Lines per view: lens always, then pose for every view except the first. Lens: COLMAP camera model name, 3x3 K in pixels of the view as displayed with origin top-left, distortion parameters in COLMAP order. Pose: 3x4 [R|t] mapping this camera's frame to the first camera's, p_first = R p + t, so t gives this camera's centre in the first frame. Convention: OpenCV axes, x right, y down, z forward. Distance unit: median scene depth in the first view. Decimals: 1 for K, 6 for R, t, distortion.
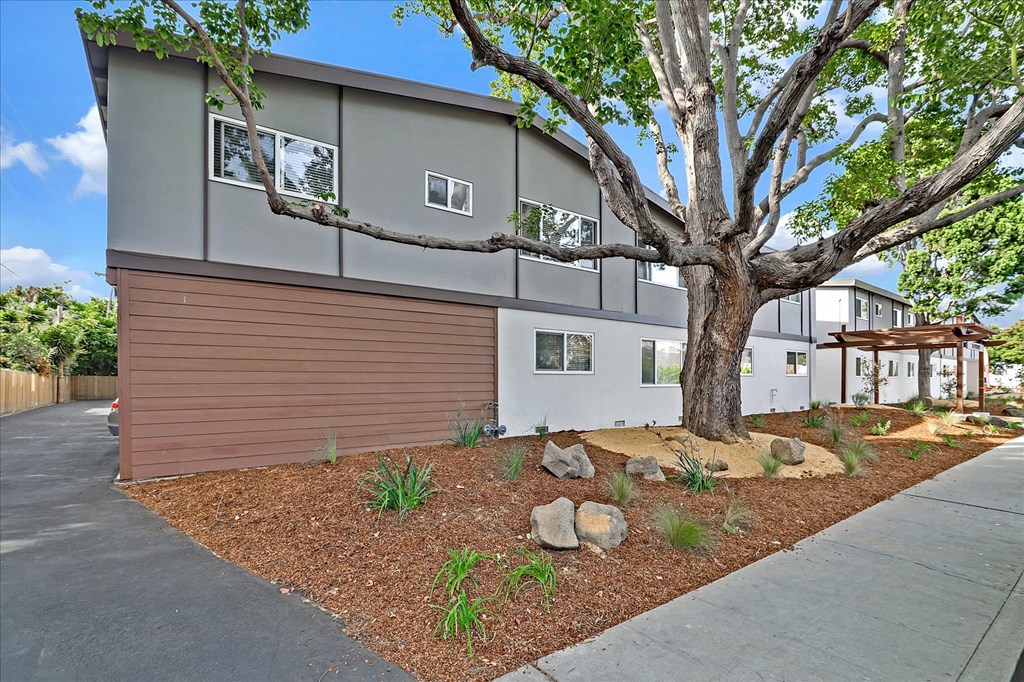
lens RADIAL K [[477.3, 0, 511.2], [0, 477.3, 392.5], [0, 0, 1]] dist [-0.036806, 0.009209]
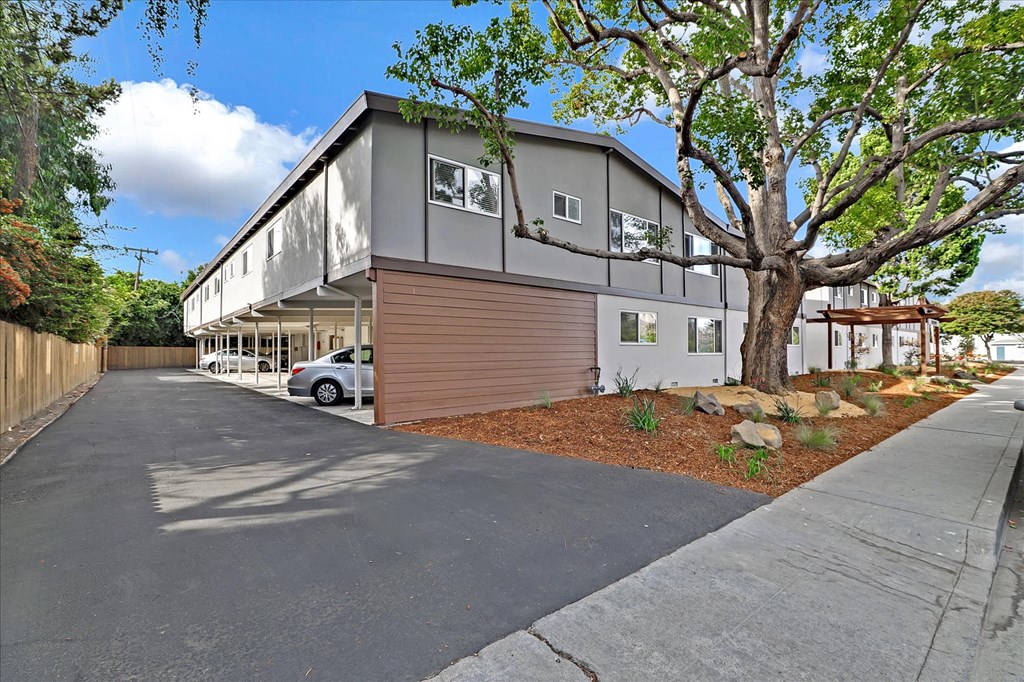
lens RADIAL K [[470.0, 0, 511.2], [0, 470.0, 348.9], [0, 0, 1]] dist [-0.039048, 0.010700]
pose [[0.997984, -0.000846, 0.063461, -0.277862], [0.002637, 0.999600, -0.028143, 0.004422], [-0.063412, 0.028253, 0.997587, -0.200825]]
